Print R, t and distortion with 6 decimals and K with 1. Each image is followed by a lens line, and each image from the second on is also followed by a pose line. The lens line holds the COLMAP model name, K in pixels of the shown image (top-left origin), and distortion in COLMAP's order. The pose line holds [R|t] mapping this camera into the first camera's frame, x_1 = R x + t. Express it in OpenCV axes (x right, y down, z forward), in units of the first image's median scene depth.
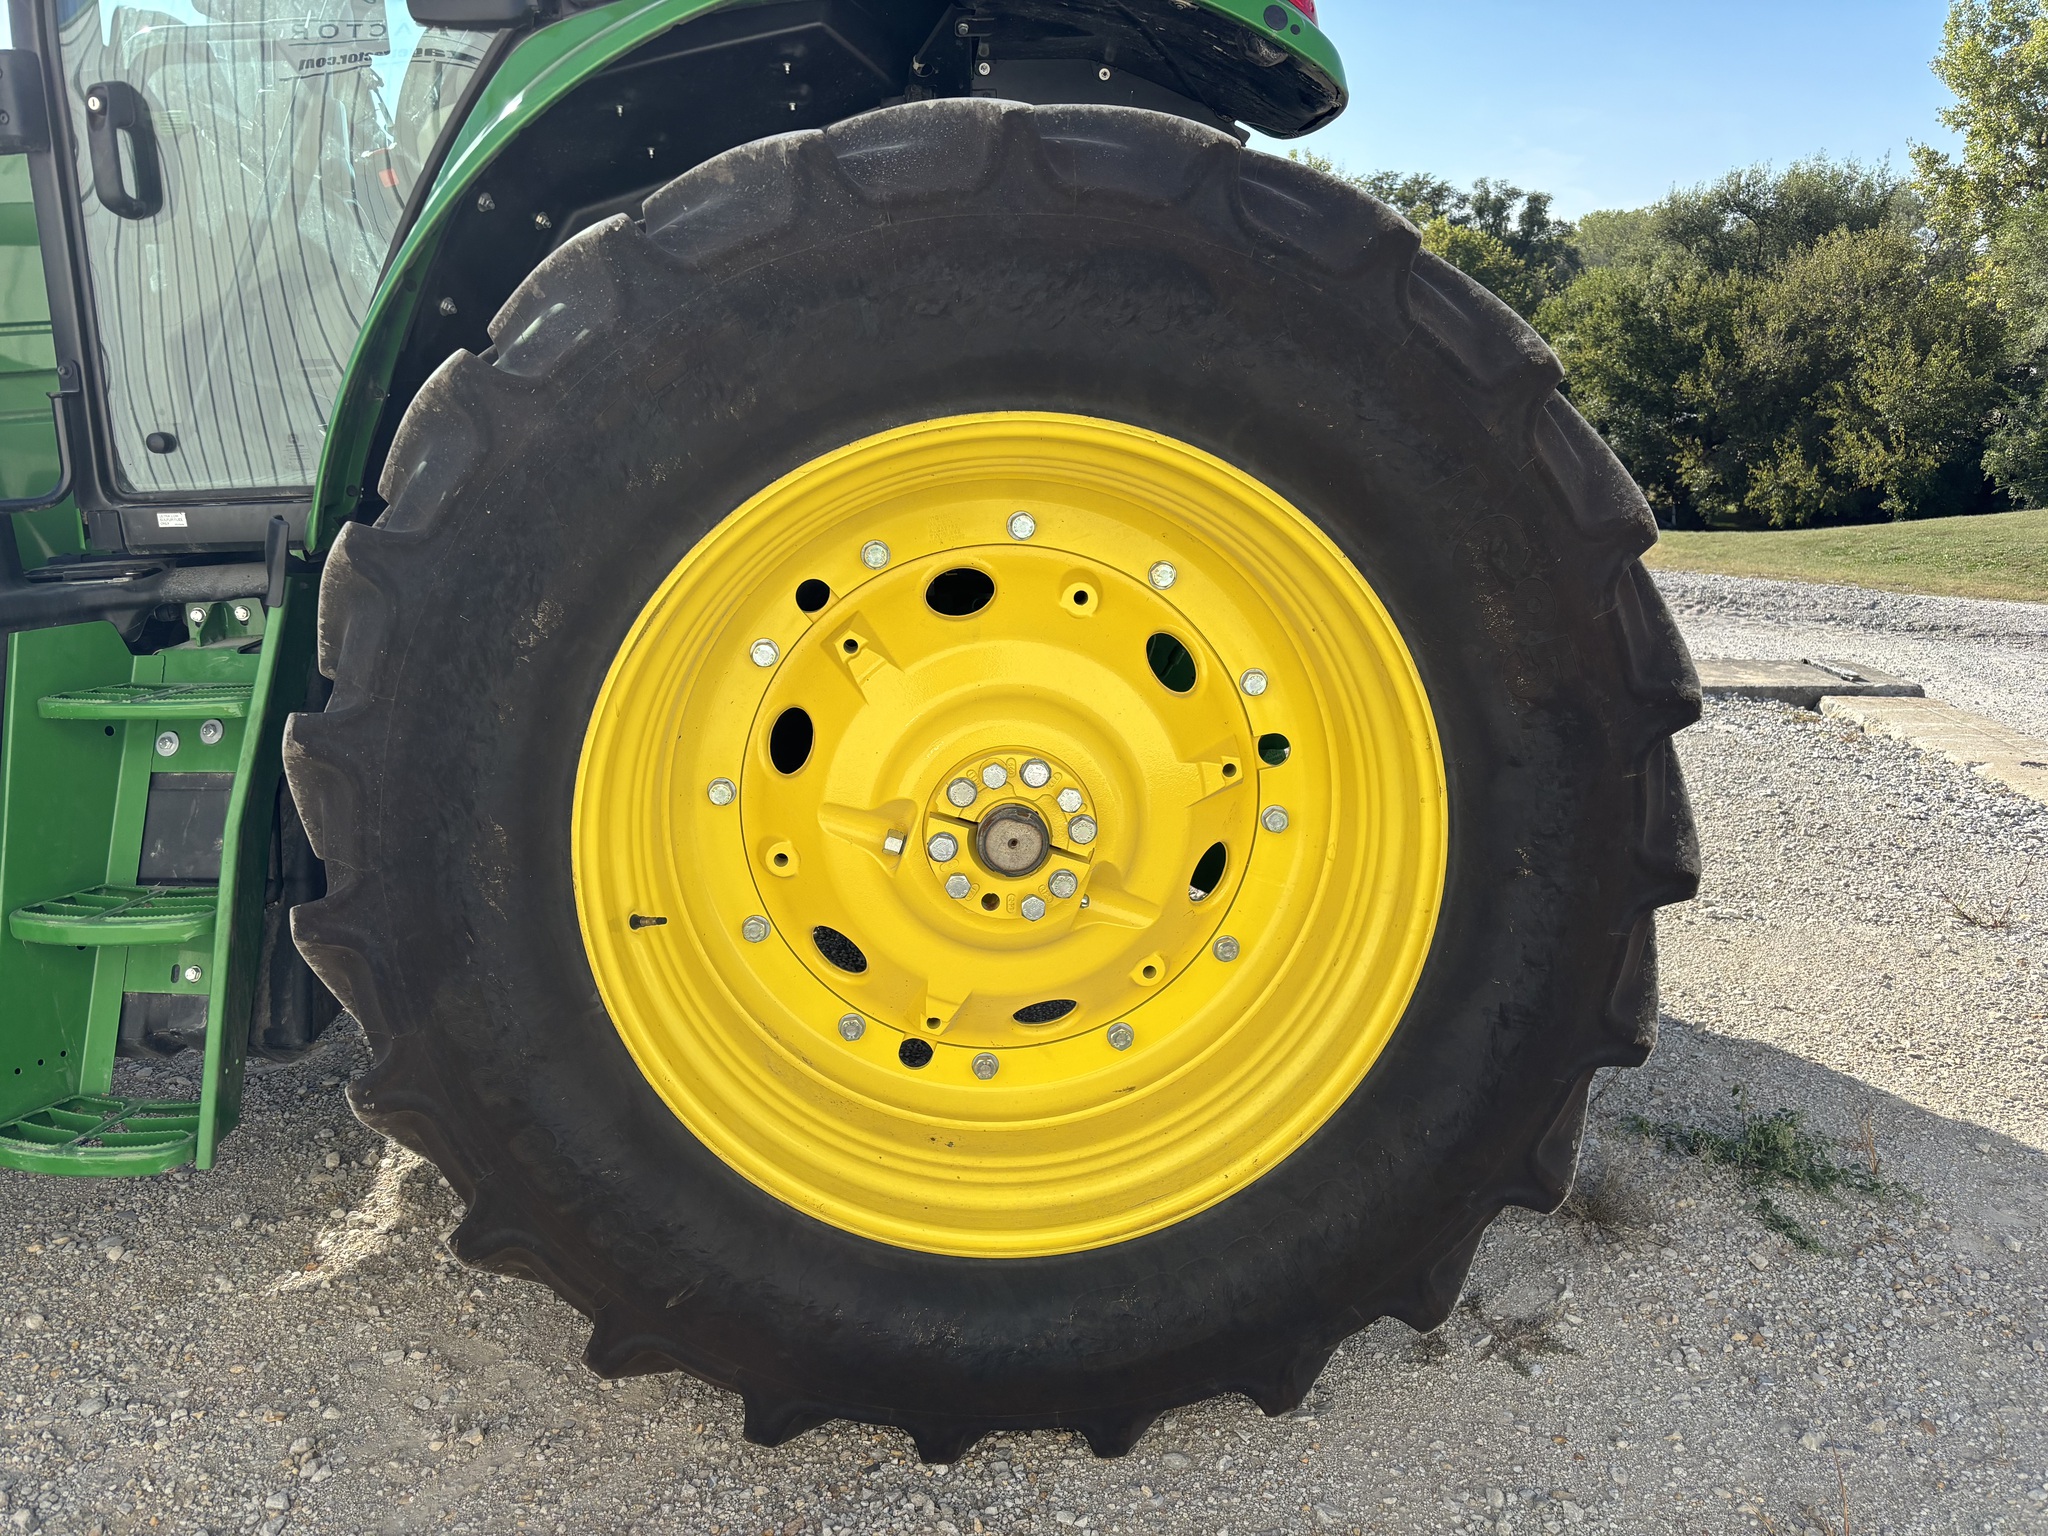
lens RADIAL K [[1542.5, 0, 1021.8], [0, 1542.5, 765.3], [0, 0, 1]] dist [0.042624, -0.056522]
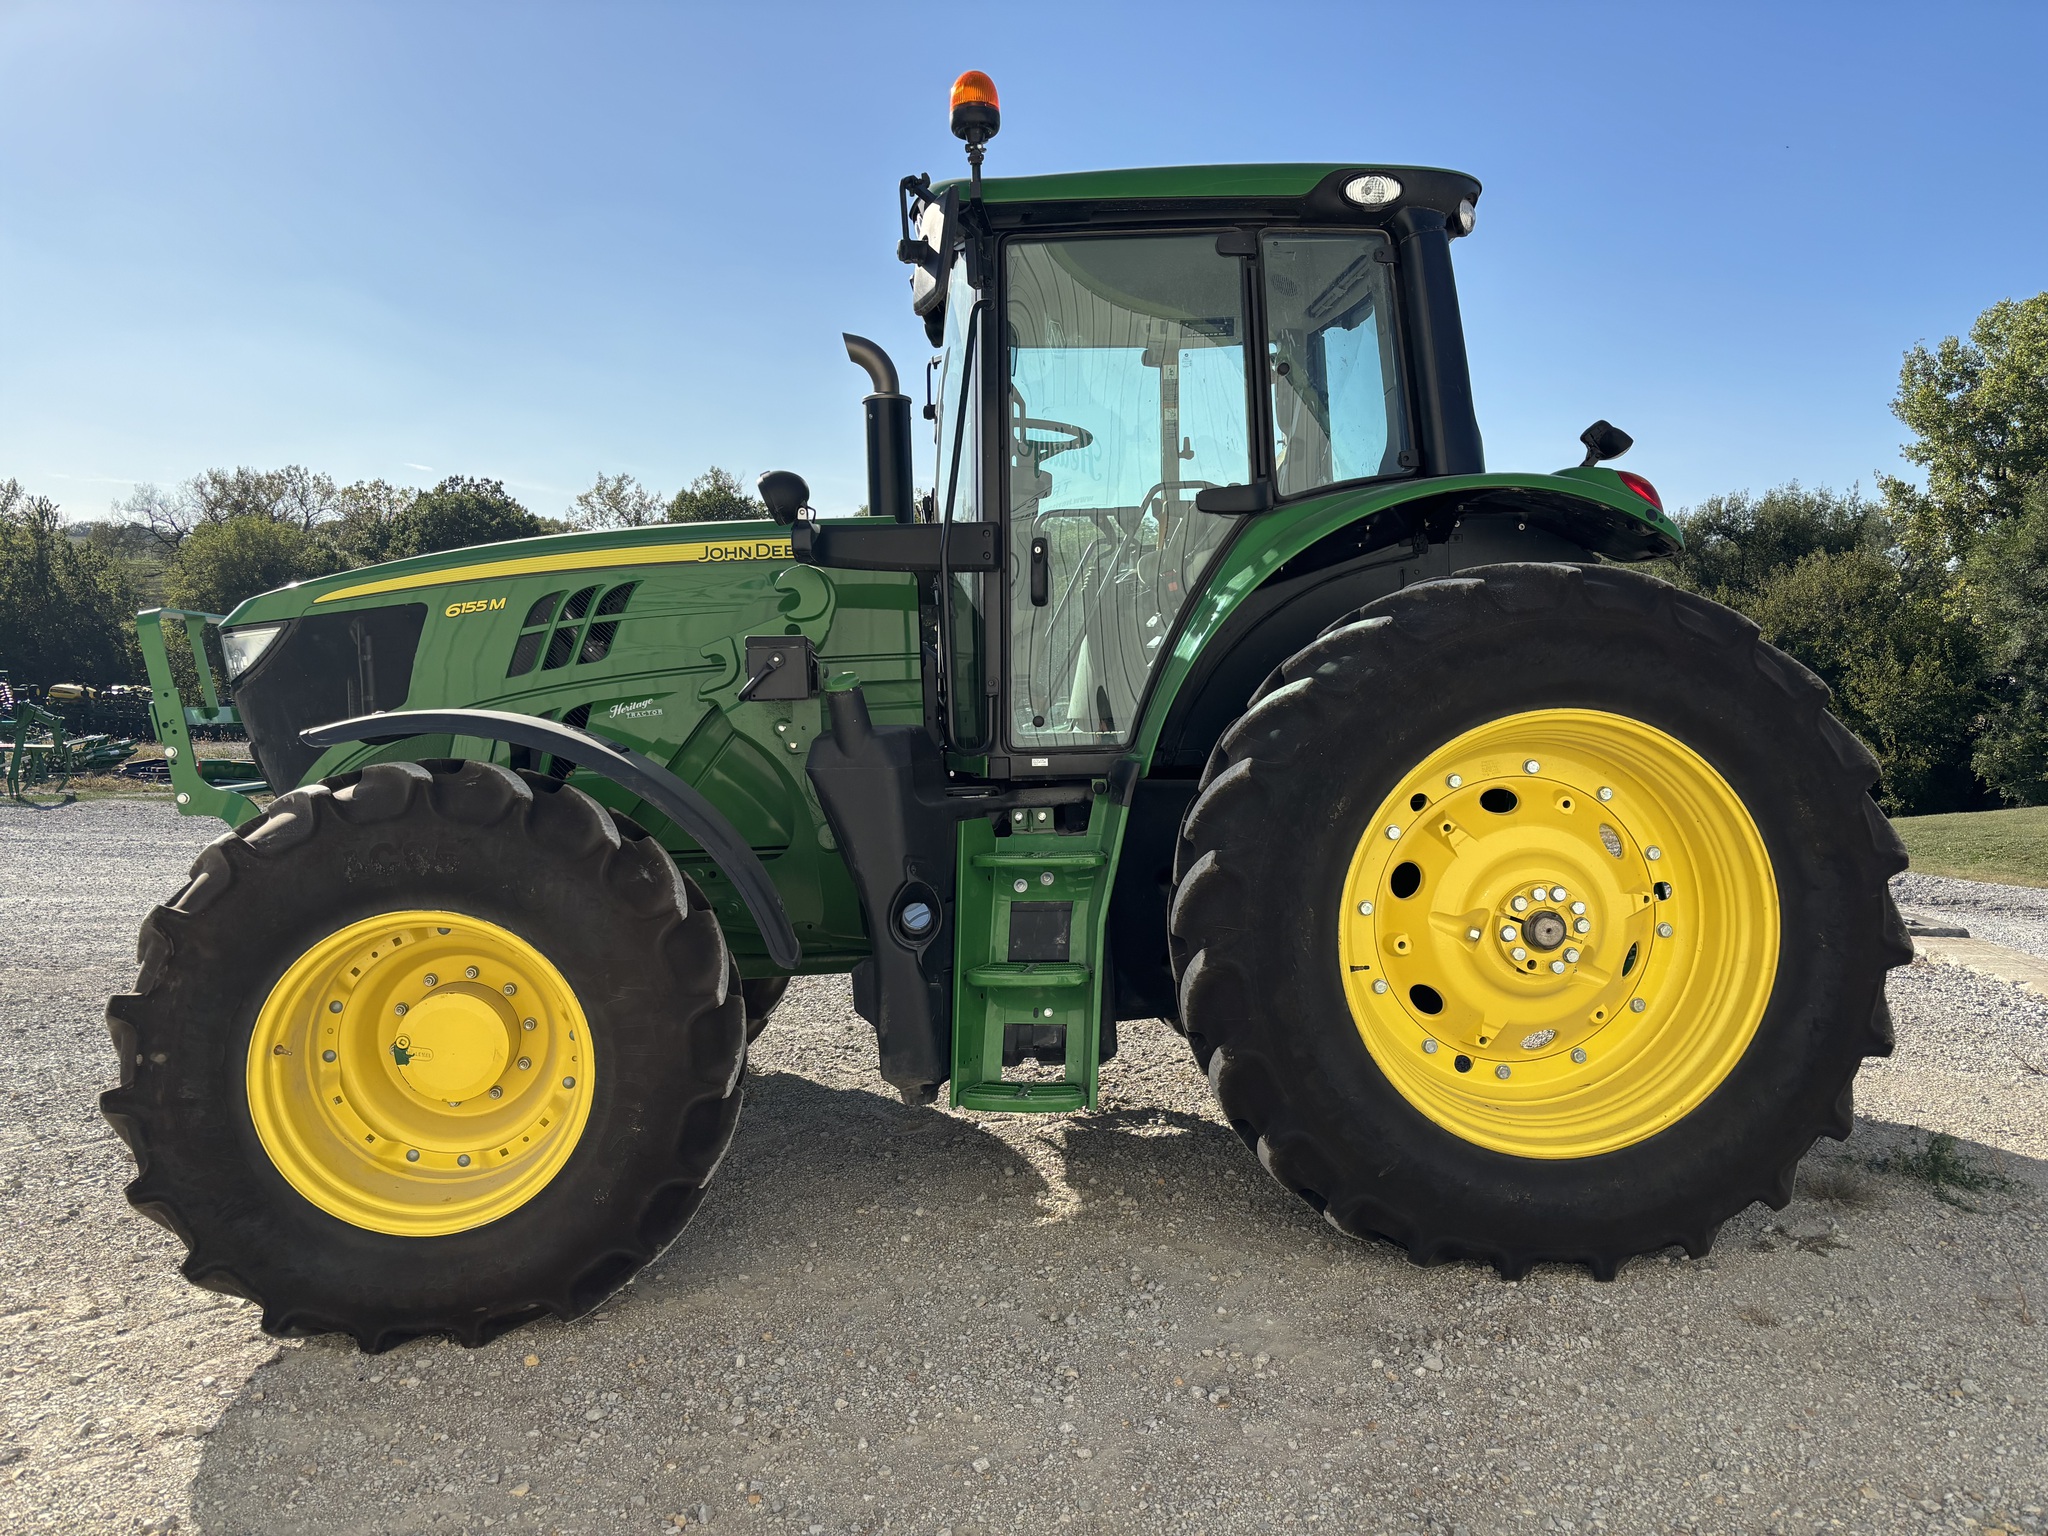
lens RADIAL K [[1542.5, 0, 1028.4], [0, 1542.5, 777.0], [0, 0, 1]] dist [0.042624, -0.056522]
pose [[0.999936, 0.011086, 0.002257, -0.586718], [-0.010509, 0.984025, -0.177721, 0.189650], [-0.004191, 0.177686, 0.984078, -0.815108]]
